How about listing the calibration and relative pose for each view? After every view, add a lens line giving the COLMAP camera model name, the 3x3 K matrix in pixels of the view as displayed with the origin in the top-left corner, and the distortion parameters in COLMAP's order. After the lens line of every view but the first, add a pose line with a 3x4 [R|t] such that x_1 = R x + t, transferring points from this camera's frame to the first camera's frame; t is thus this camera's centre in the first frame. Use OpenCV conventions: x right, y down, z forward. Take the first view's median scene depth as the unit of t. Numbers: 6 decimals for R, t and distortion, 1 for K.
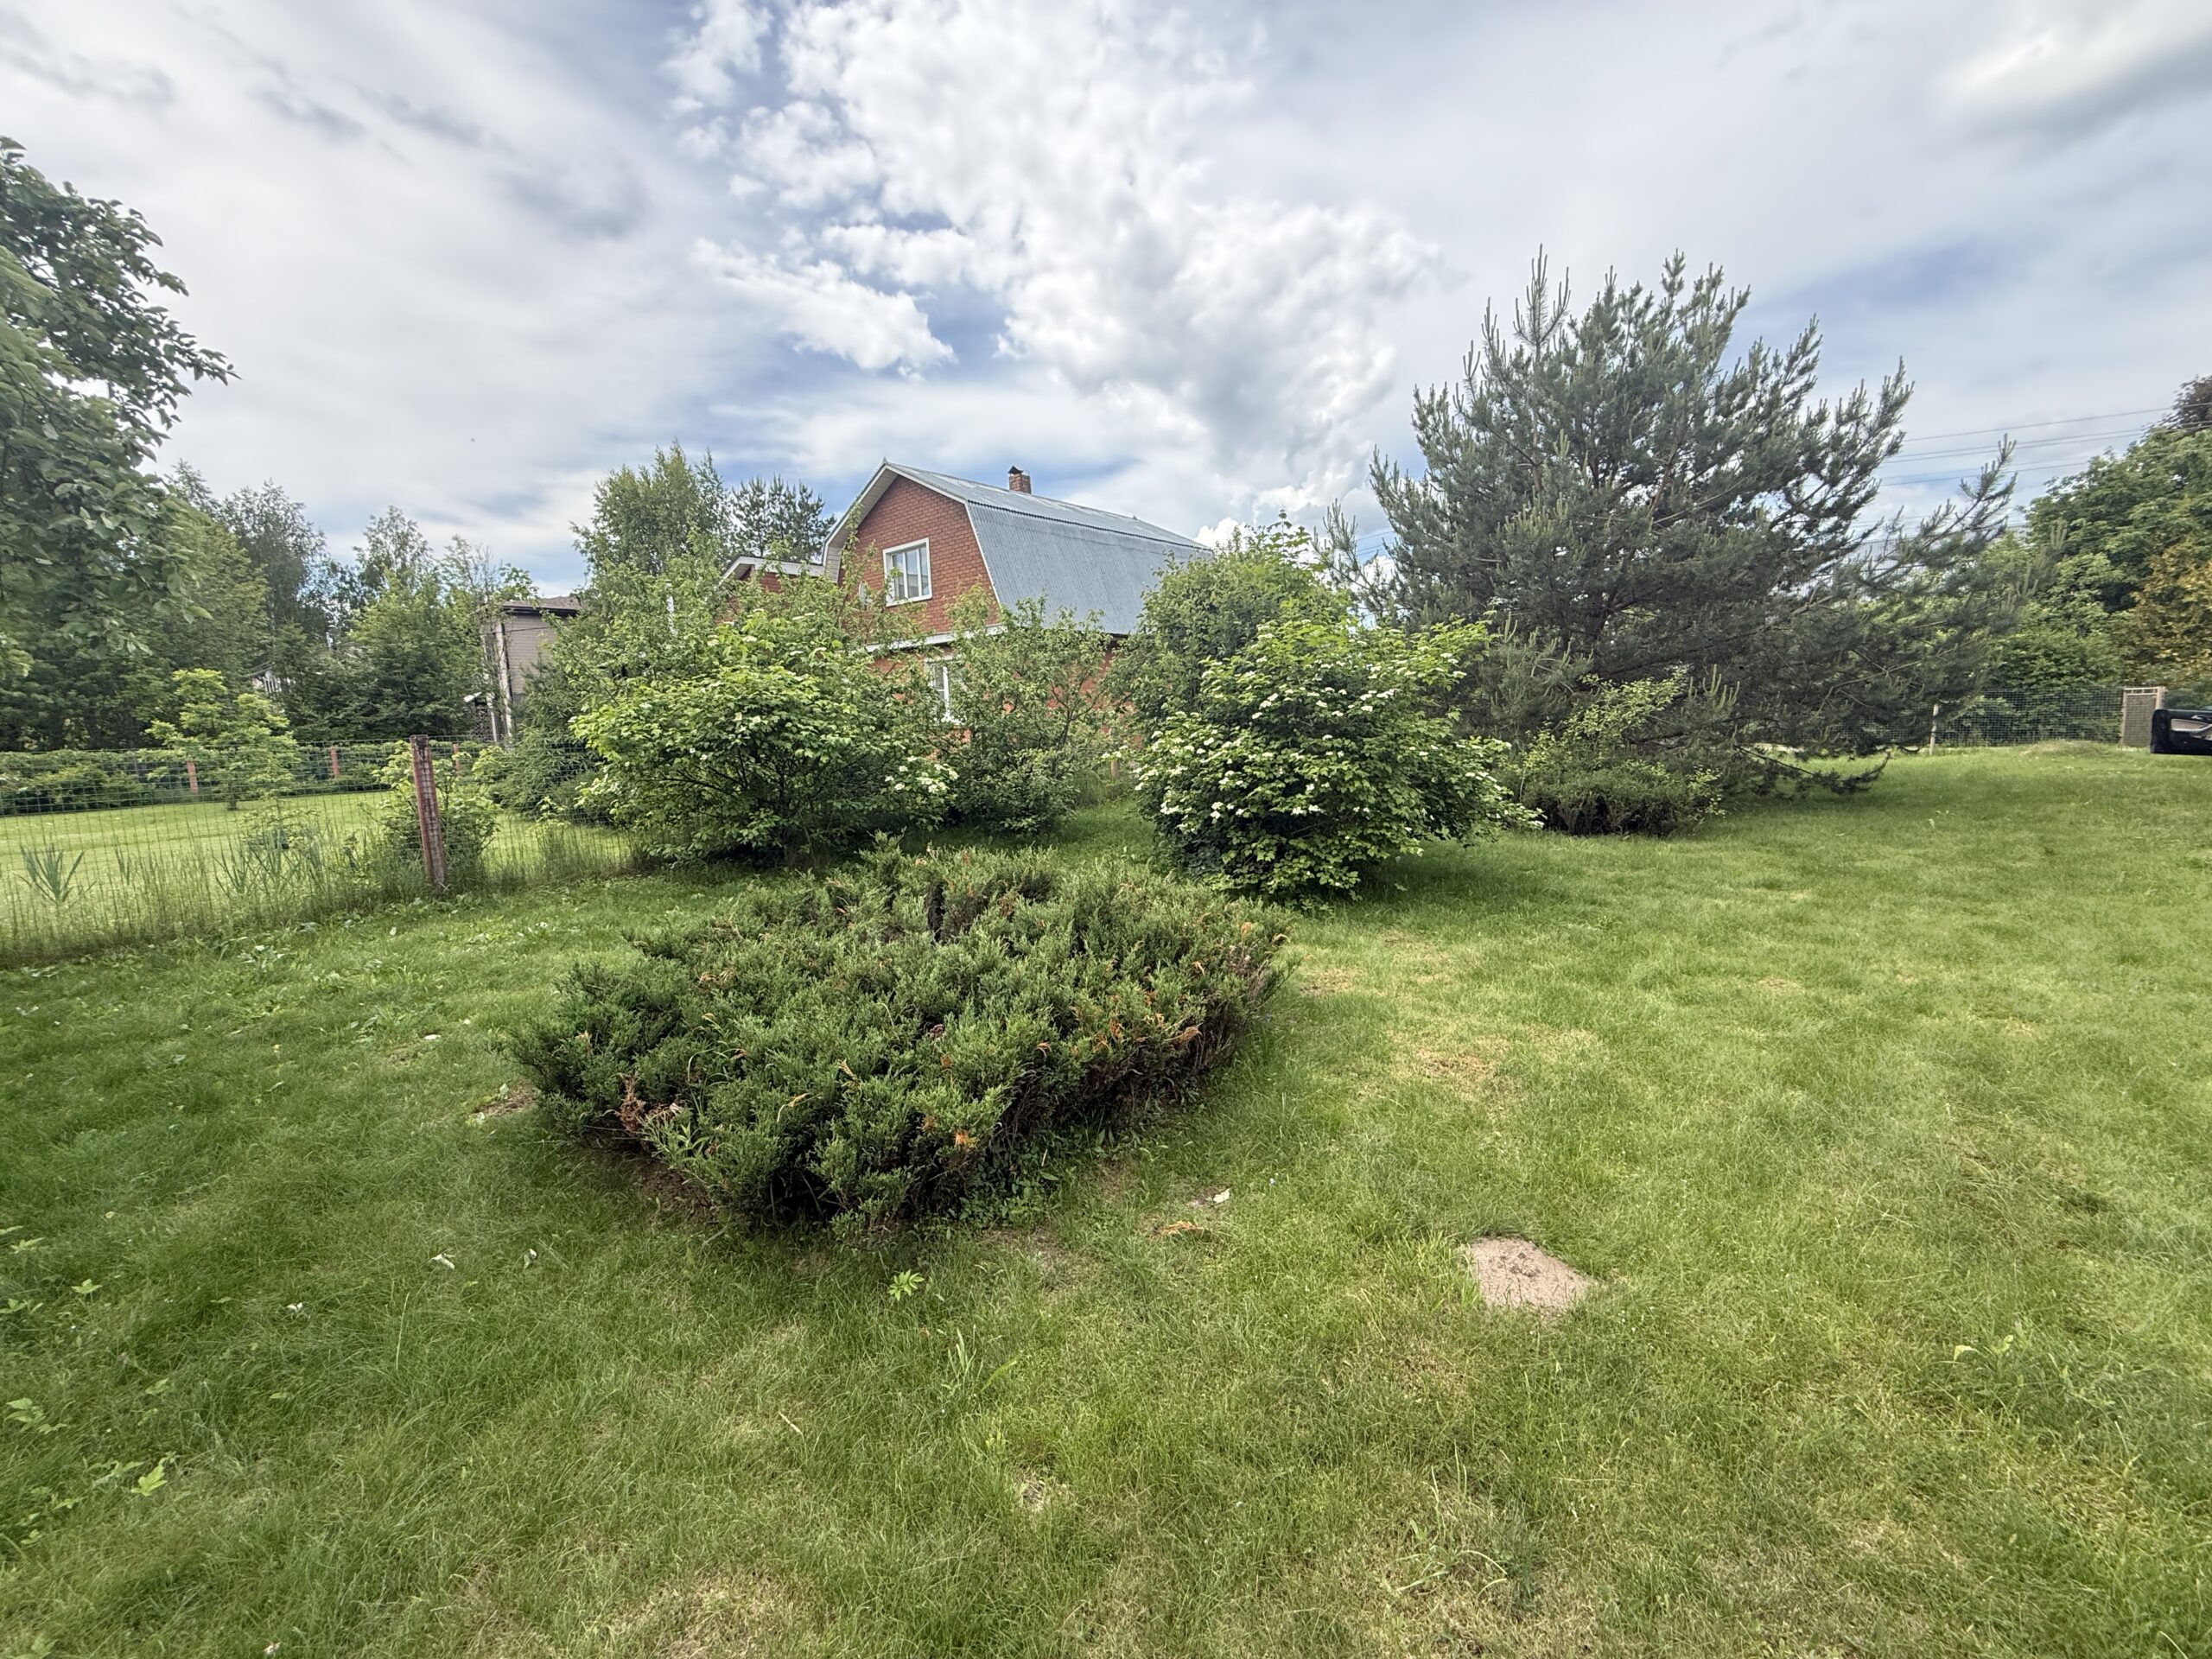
lens RADIAL K [[882.9, 0, 1097.0], [0, 882.9, 831.5], [0, 0, 1]] dist [-0.000998, -0.000064]
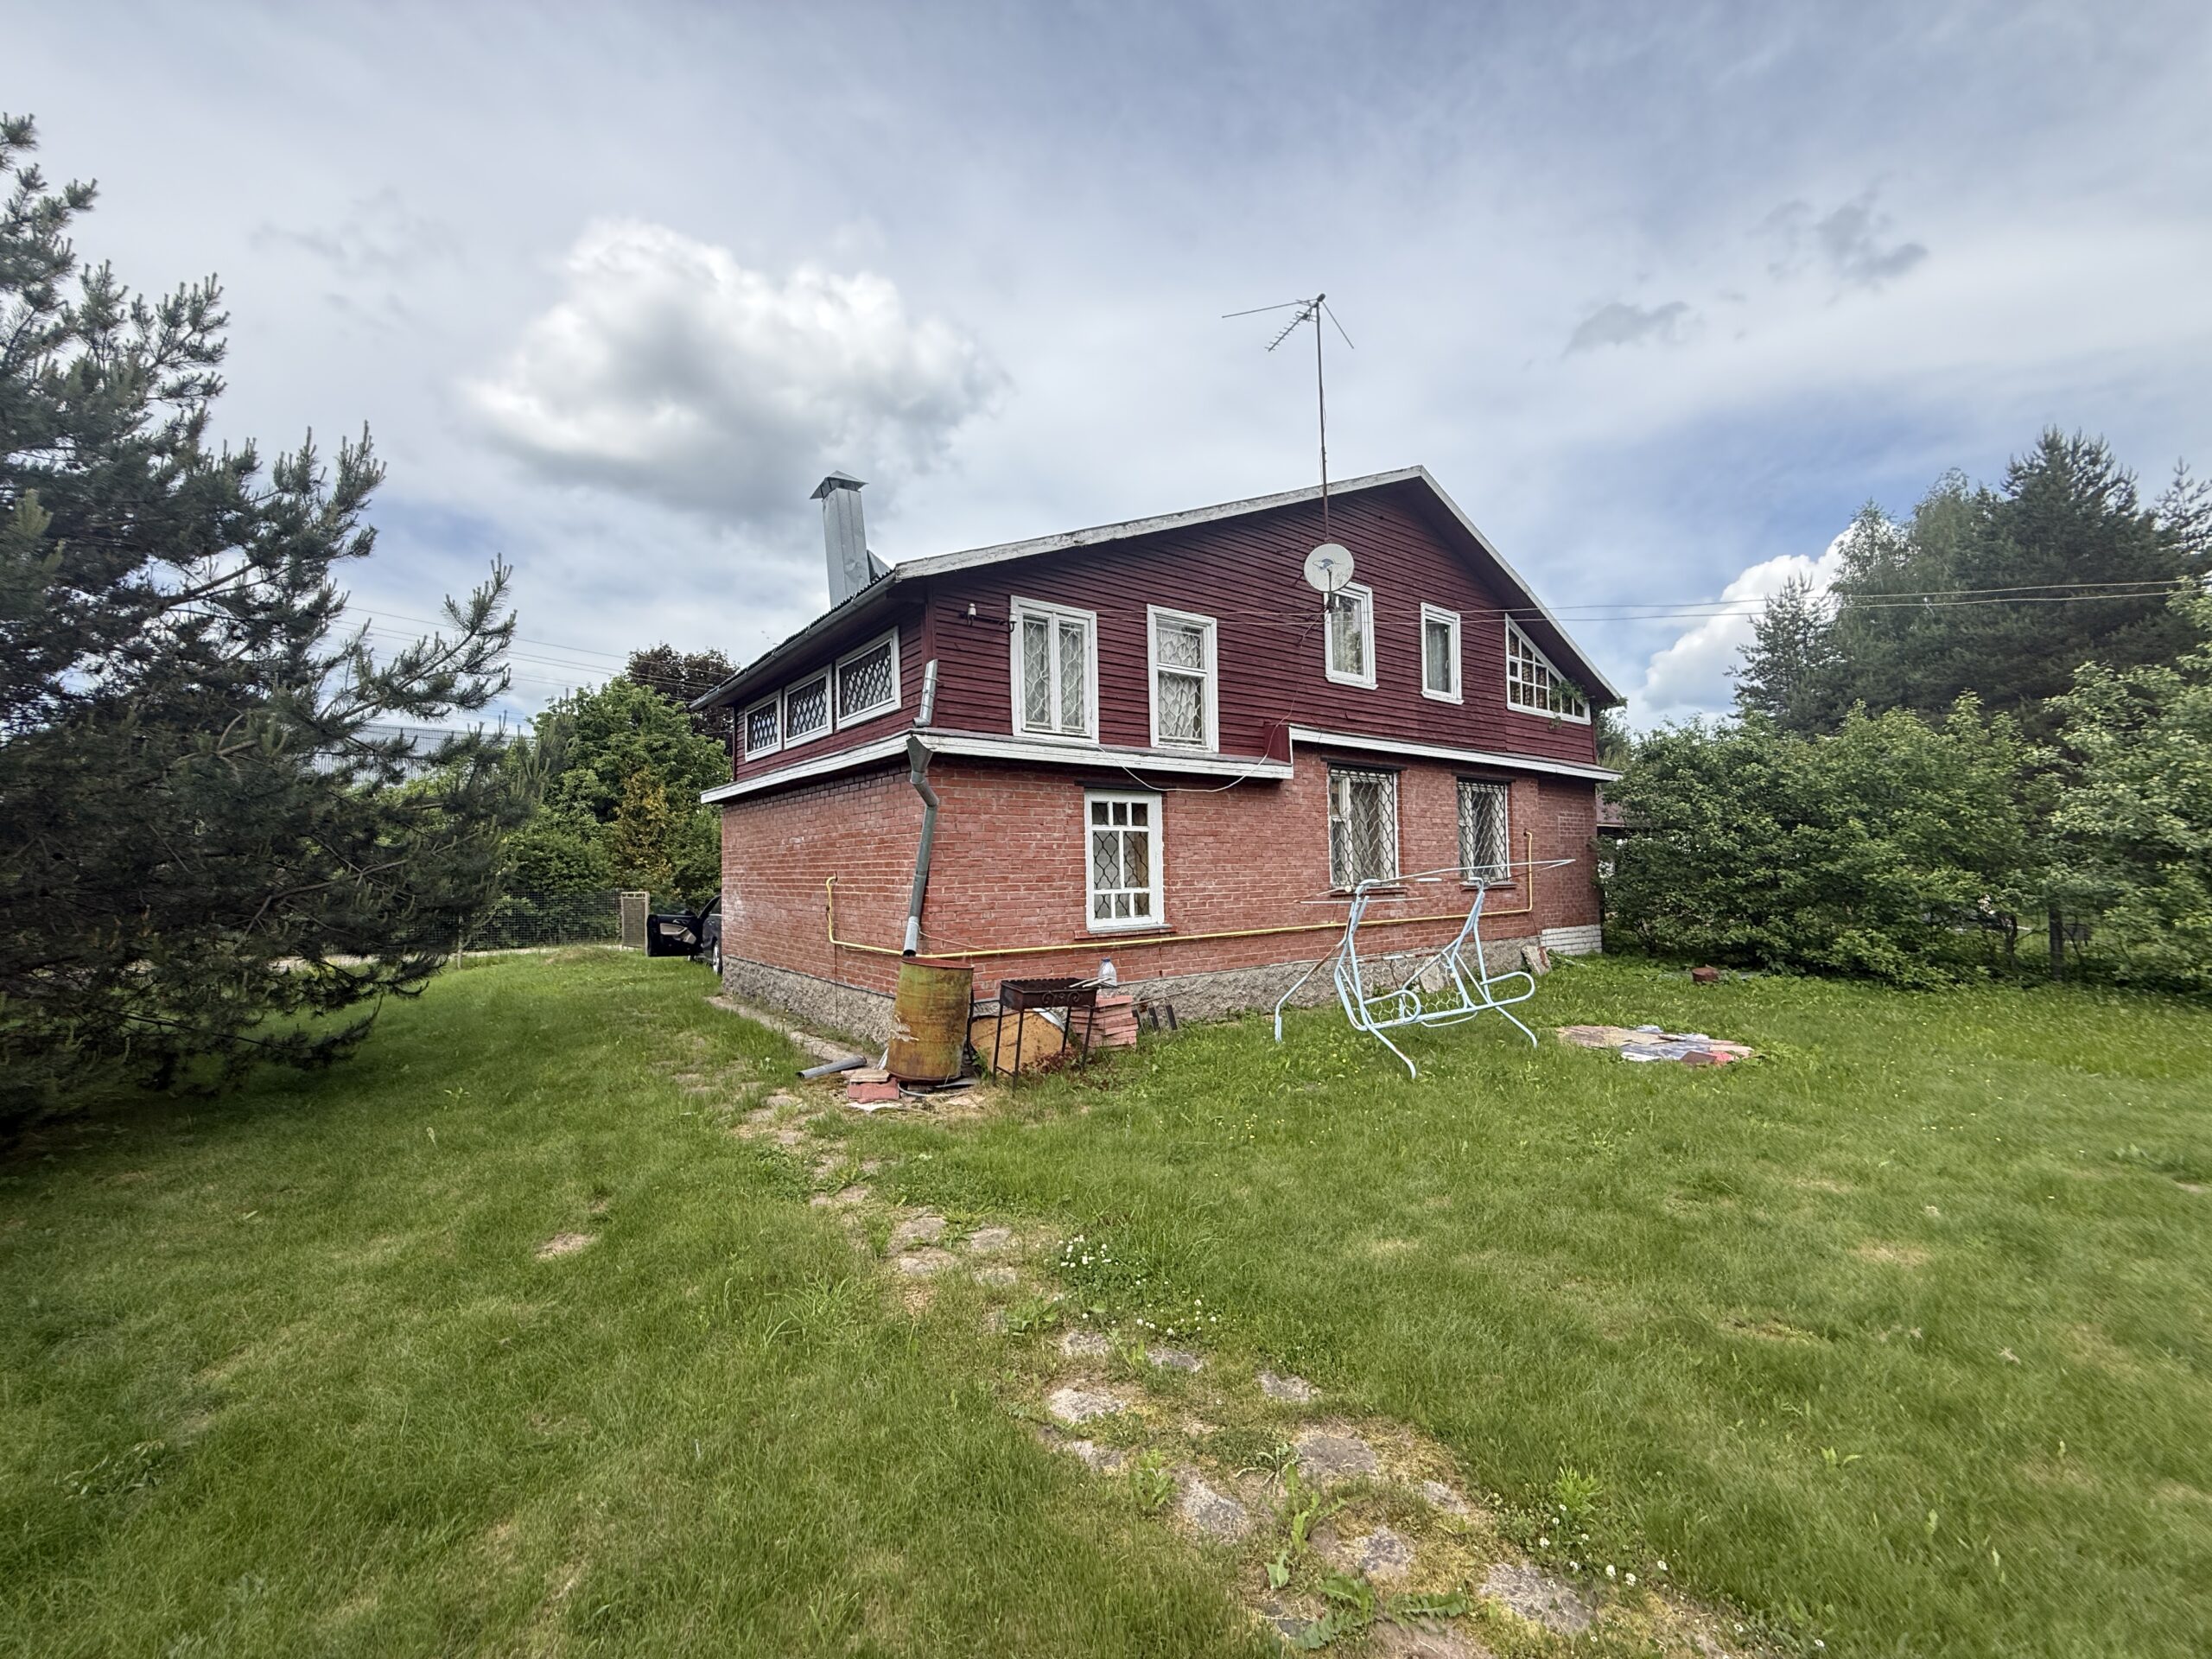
lens RADIAL K [[882.9, 0, 1097.1], [0, 882.9, 831.0], [0, 0, 1]] dist [-0.000998, -0.000064]
pose [[0.205420, 0.076460, 0.975683, 0.328848], [0.133297, 0.985467, -0.105291, -0.063661], [-0.969554, 0.151684, 0.192242, 0.312319]]
